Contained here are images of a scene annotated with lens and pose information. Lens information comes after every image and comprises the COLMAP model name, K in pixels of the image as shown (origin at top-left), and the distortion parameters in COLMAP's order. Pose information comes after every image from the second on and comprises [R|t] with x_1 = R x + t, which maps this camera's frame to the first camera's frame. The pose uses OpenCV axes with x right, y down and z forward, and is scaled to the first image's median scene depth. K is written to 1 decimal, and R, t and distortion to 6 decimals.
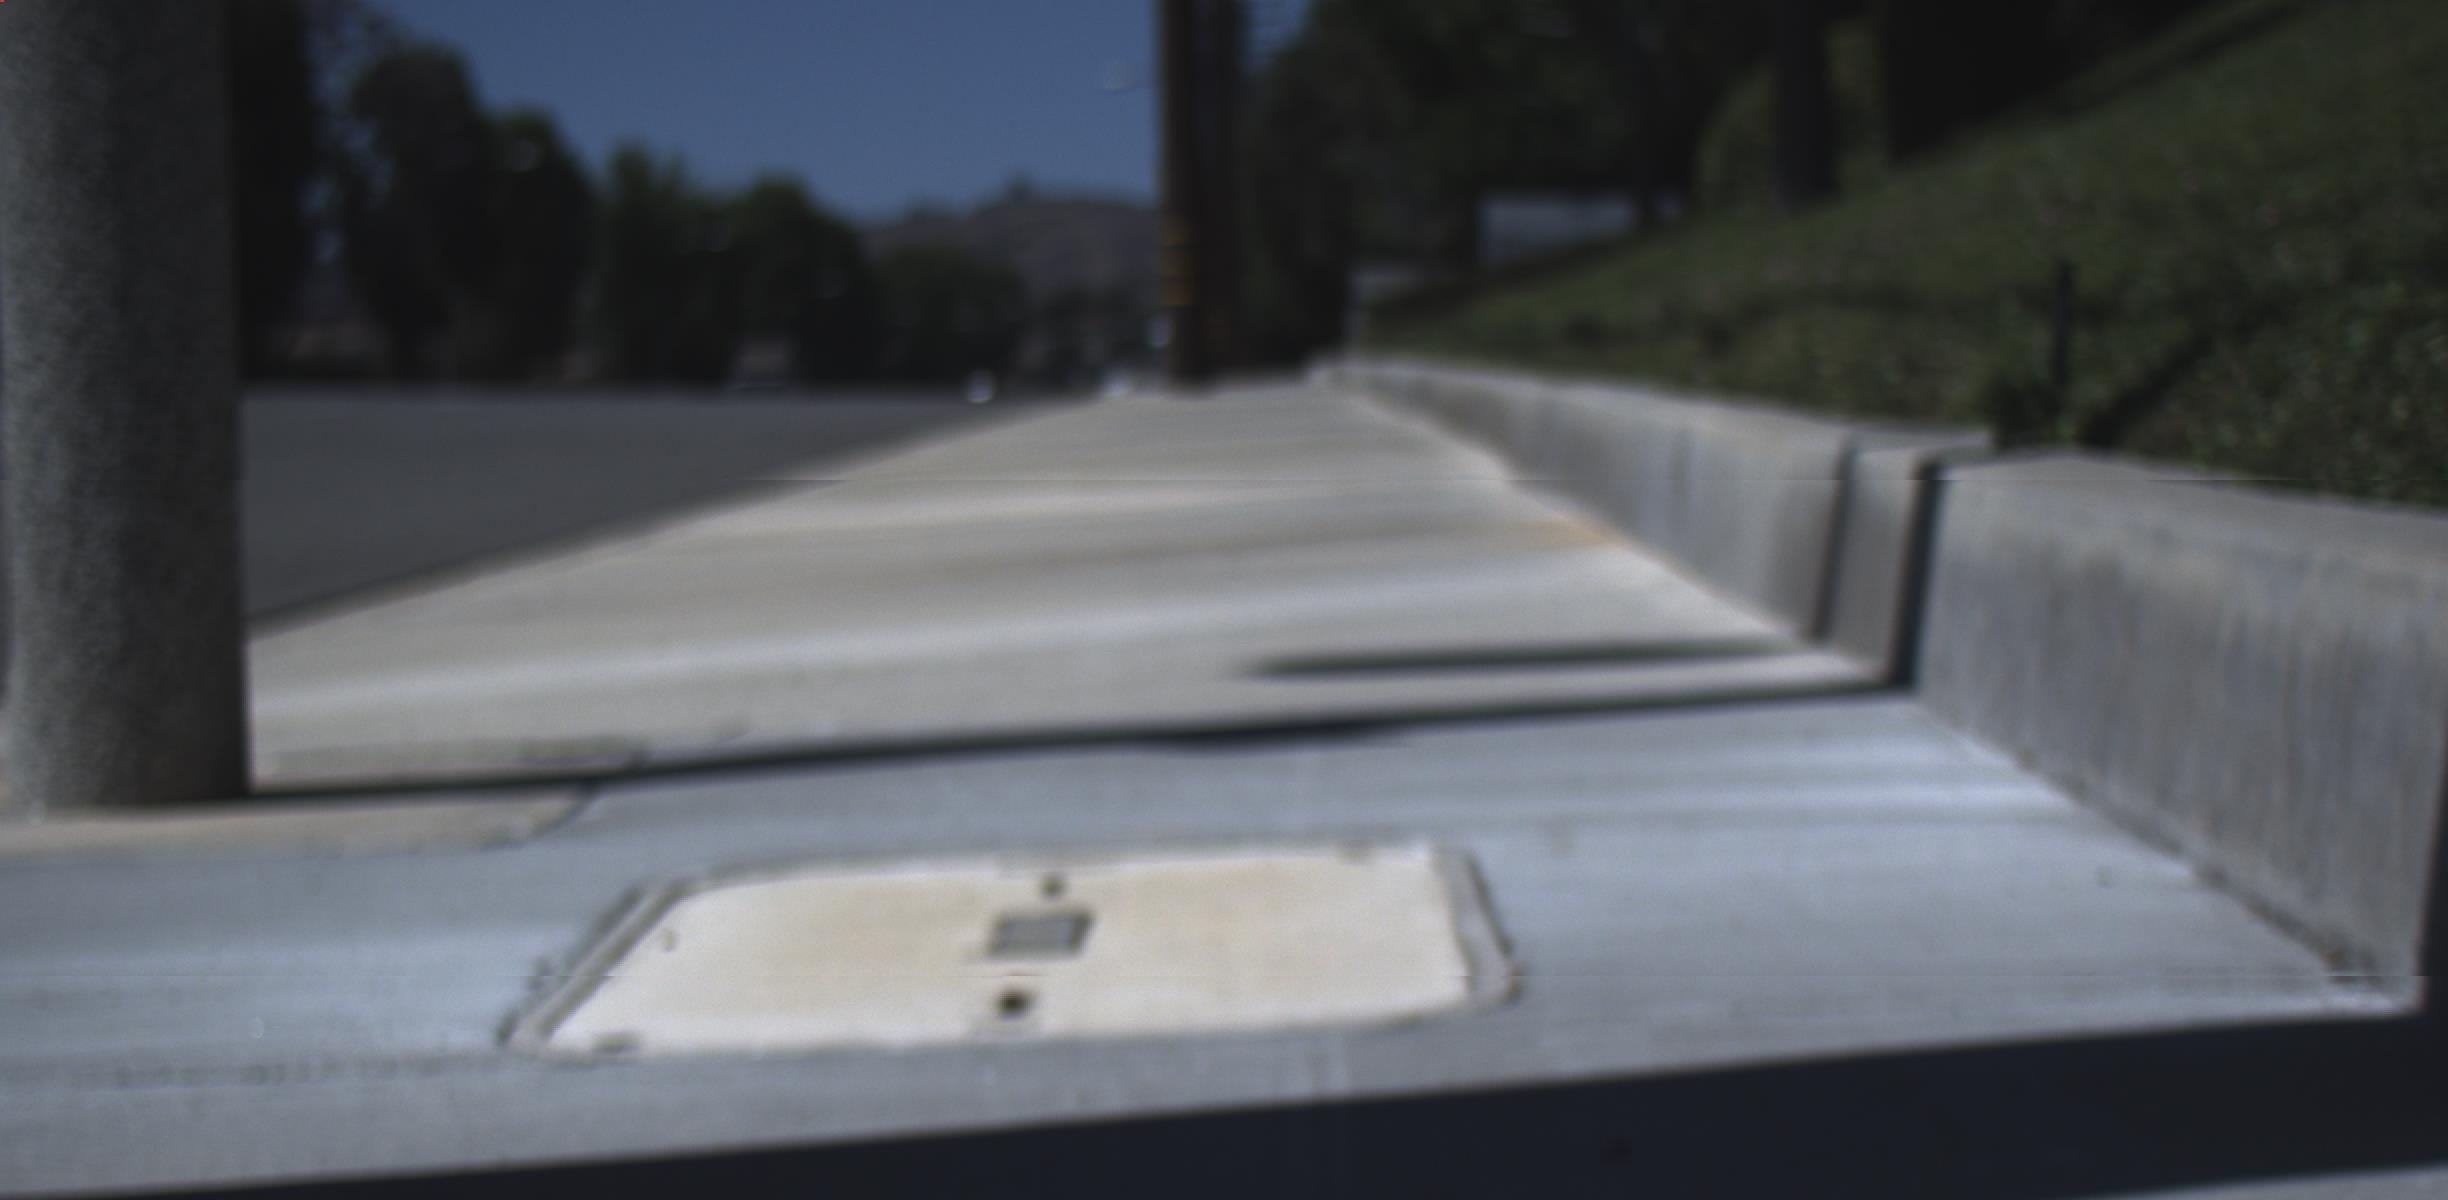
lens RADIAL K [[11528.1, 0, 1215.6], [0, 11528.1, 596.2], [0, 0, 1]] dist [3.350660, 0.000000]
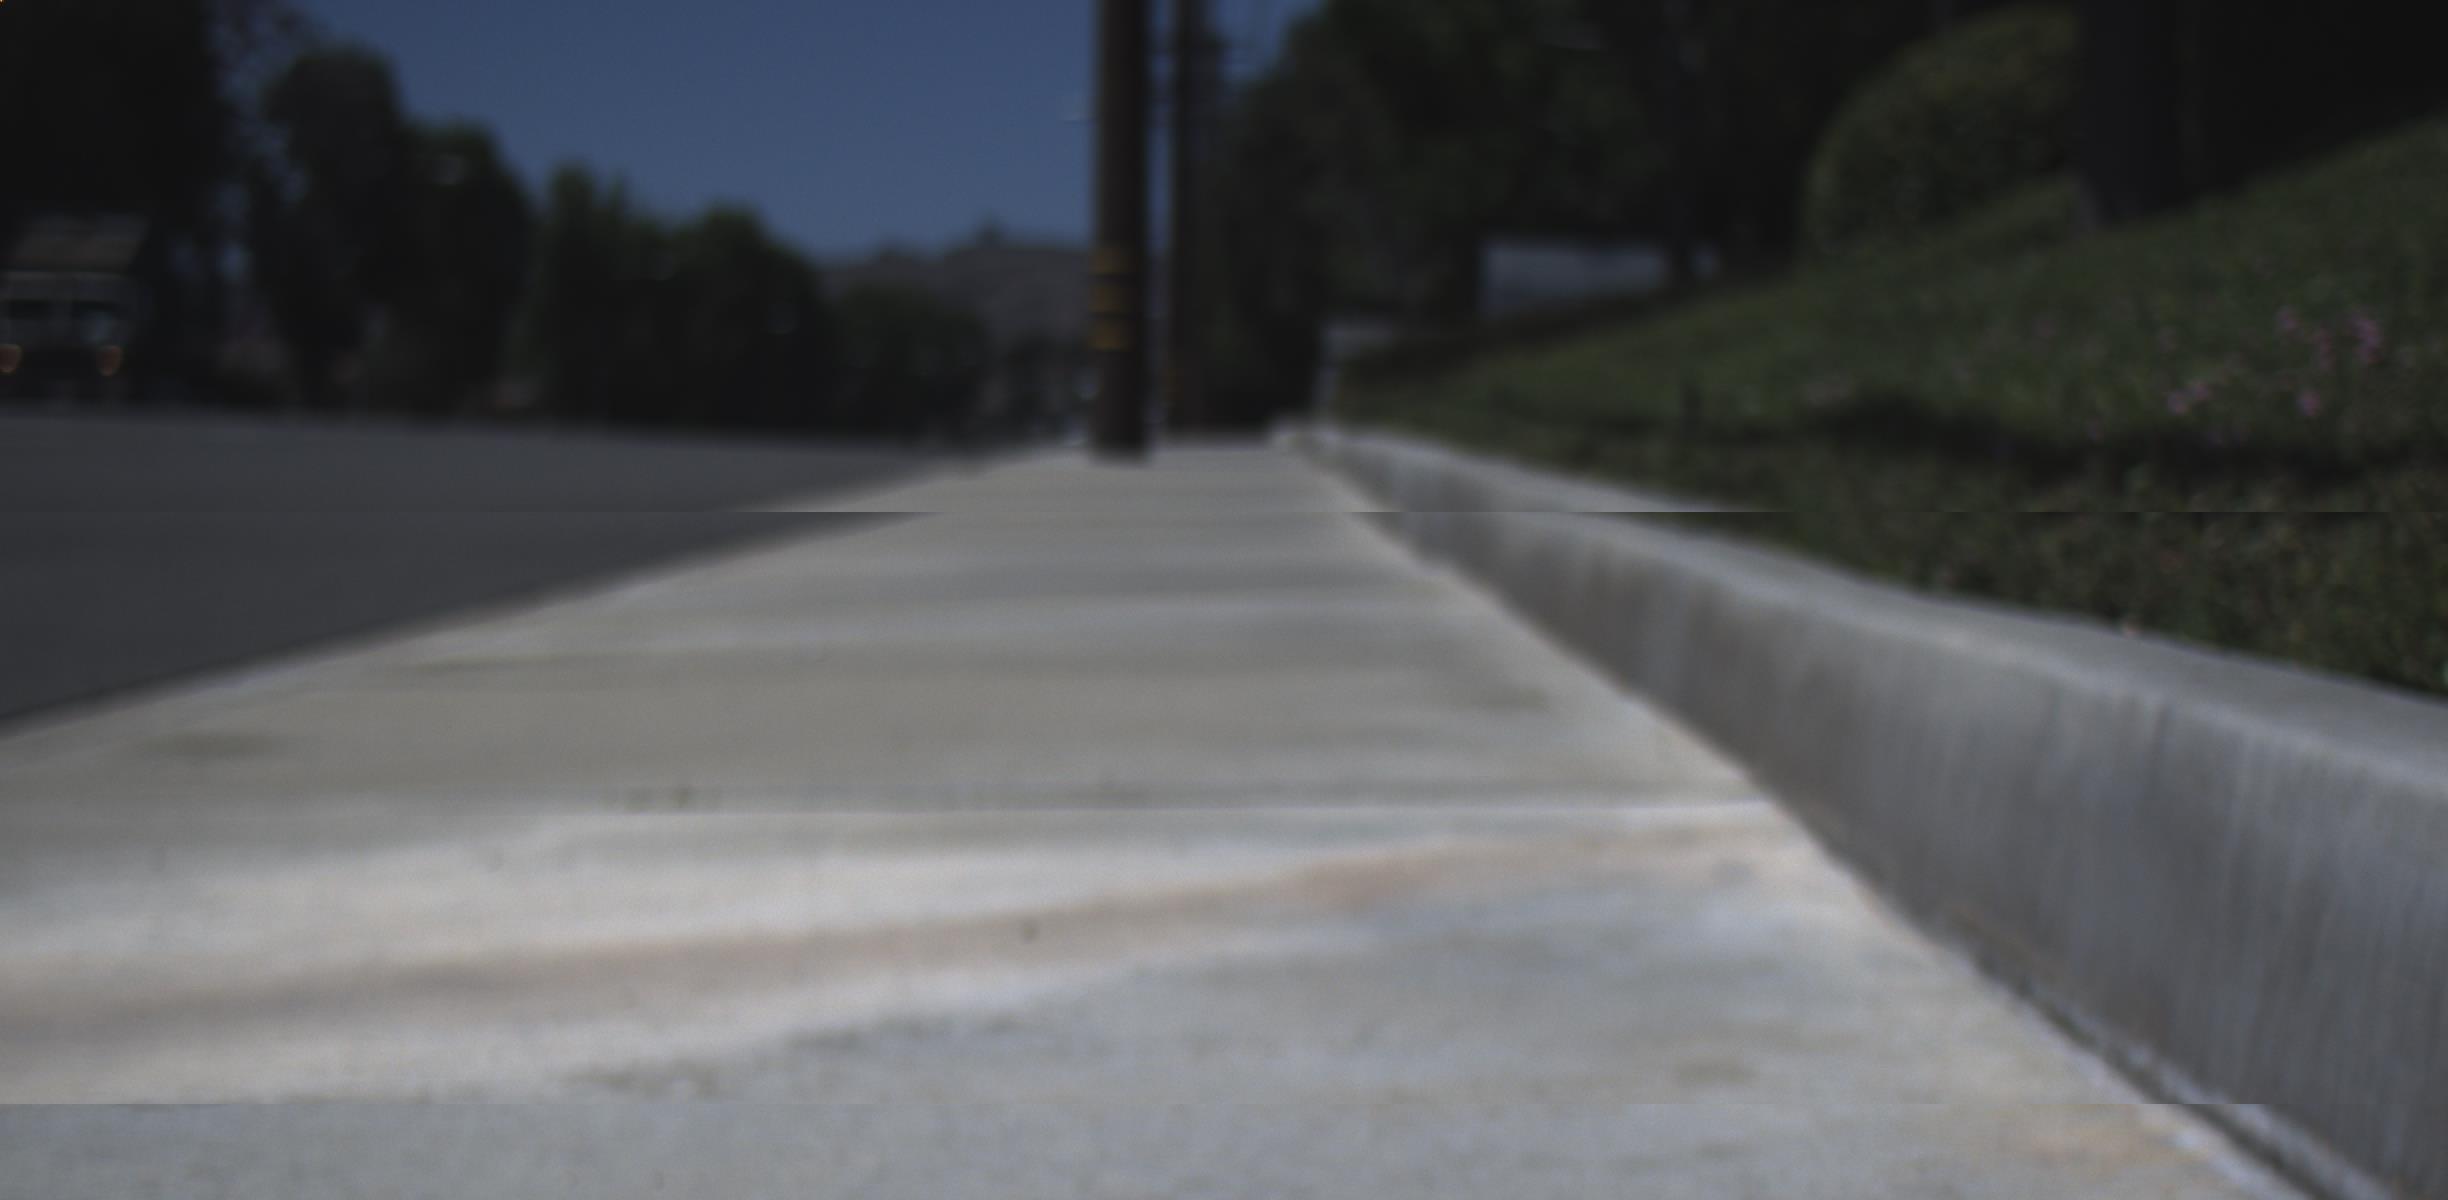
lens RADIAL K [[11528.1, 0, 1243.4], [0, 11528.1, 620.4], [0, 0, 1]] dist [3.350660, 0.000000]
pose [[0.999221, 0.039024, 0.005948, 0.000856], [-0.039008, 0.999235, -0.002711, -0.002694], [-0.006049, 0.002477, 0.999979, 0.109447]]
